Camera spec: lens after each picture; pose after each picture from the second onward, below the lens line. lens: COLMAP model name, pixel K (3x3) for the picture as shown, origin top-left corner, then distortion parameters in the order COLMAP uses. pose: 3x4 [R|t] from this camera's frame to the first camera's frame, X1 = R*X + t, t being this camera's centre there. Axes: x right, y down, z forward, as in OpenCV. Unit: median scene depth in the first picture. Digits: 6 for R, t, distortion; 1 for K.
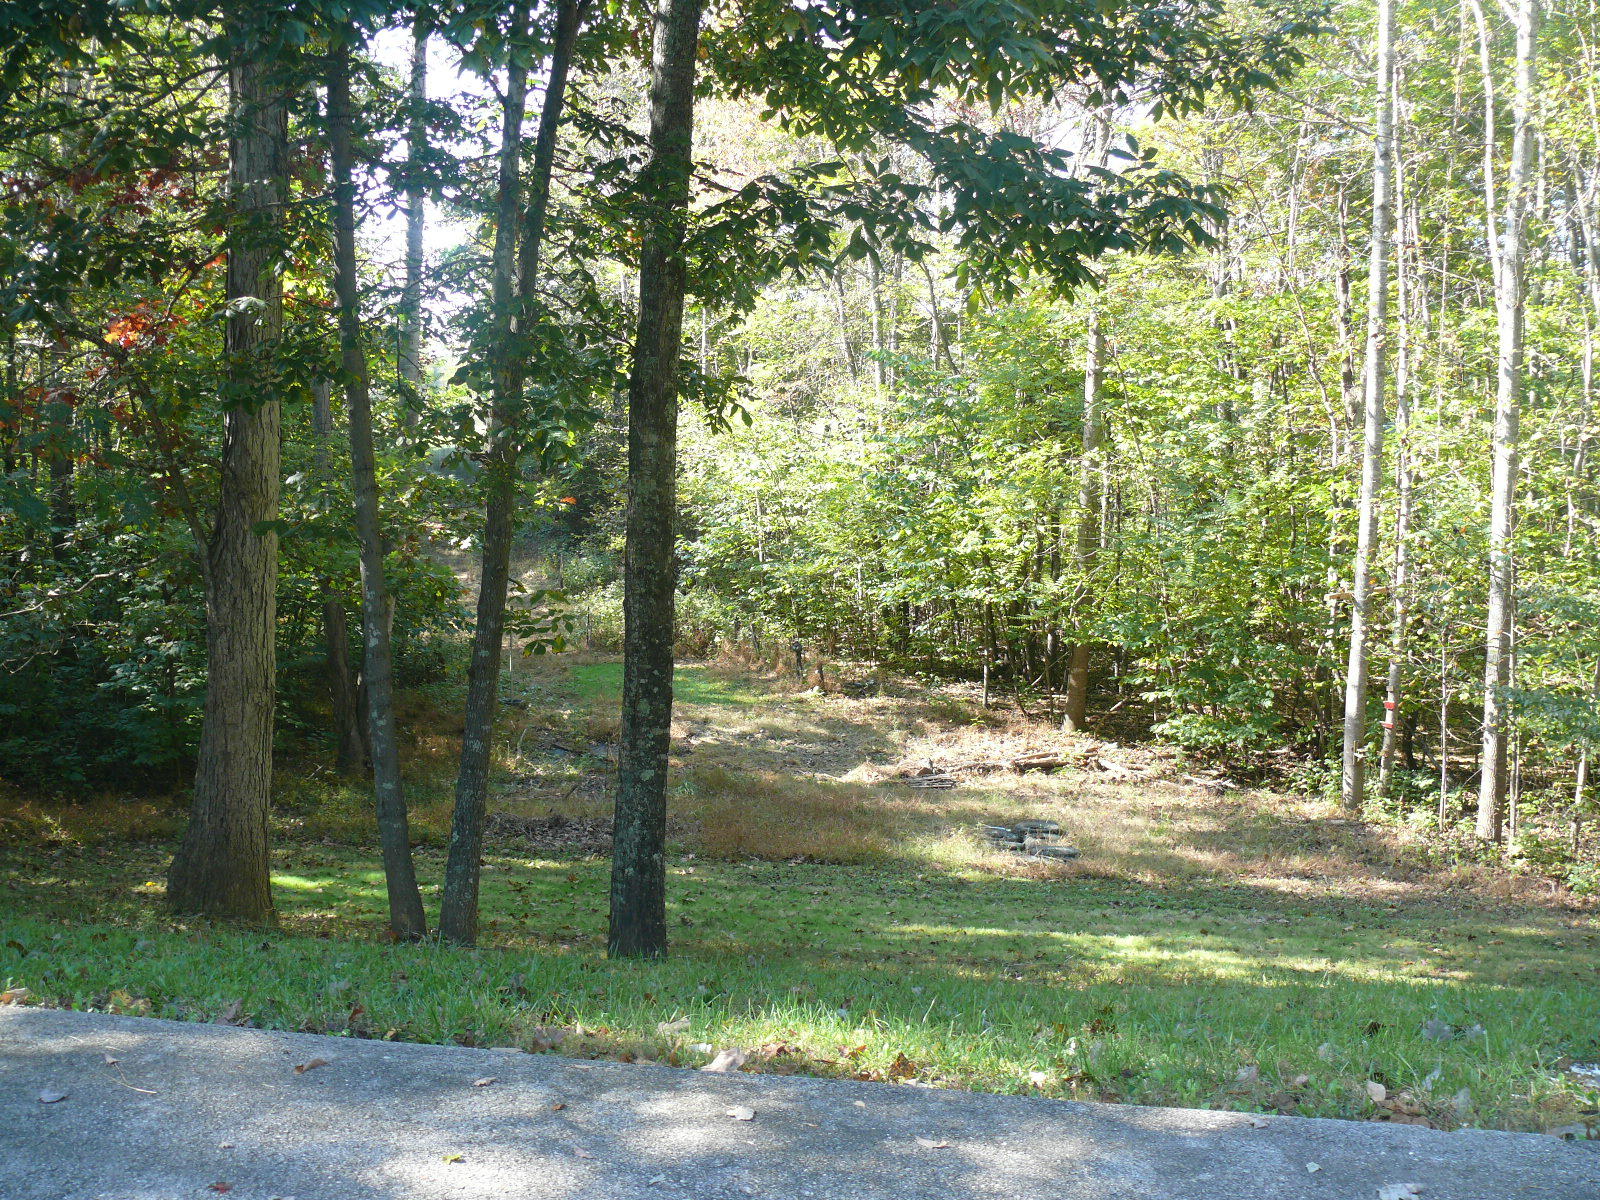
lens RADIAL K [[1618.0, 0, 800.0], [0, 1618.0, 600.0], [0, 0, 1]] dist [-0.129496, 0.011913]
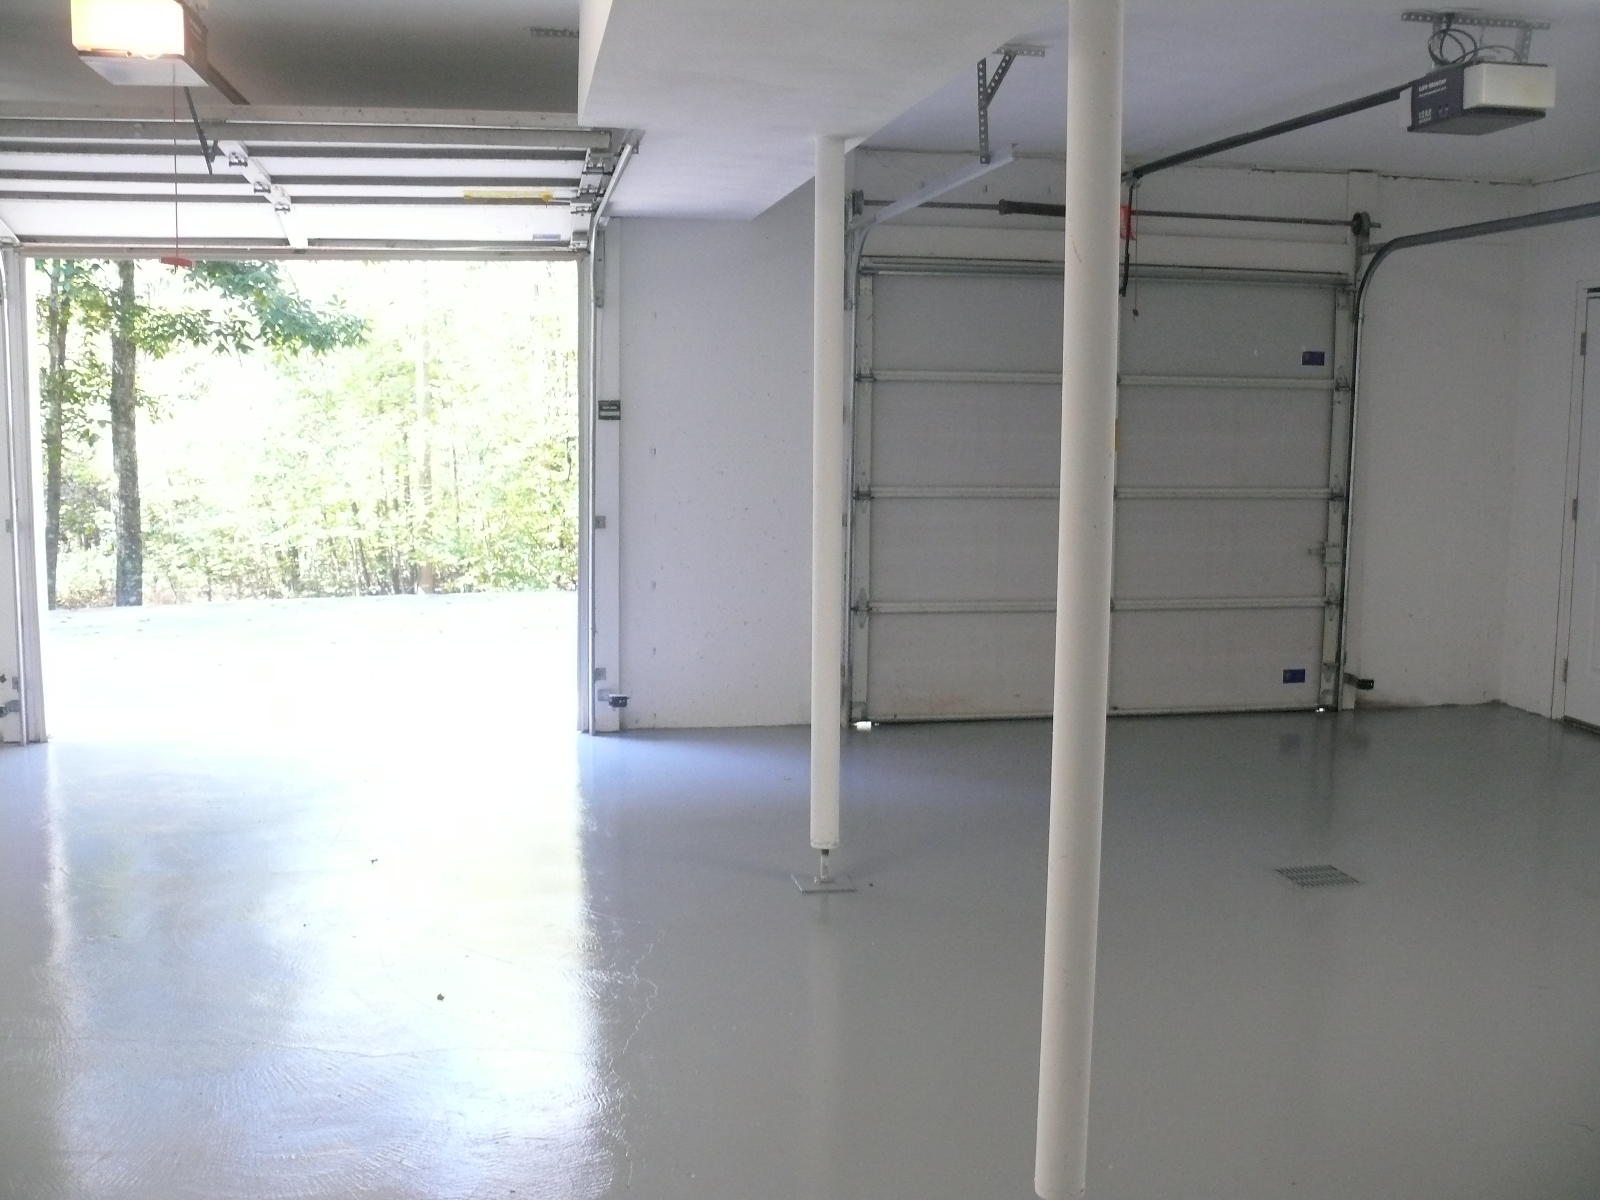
lens RADIAL K [[1618.0, 0, 800.0], [0, 1618.0, 600.0], [0, 0, 1]] dist [-0.129496, 0.011913]
pose [[0.934918, -0.070559, 0.347778, -0.005016], [0.062531, 0.997454, 0.034269, 0.108167], [-0.349311, -0.010292, 0.936950, -1.253929]]
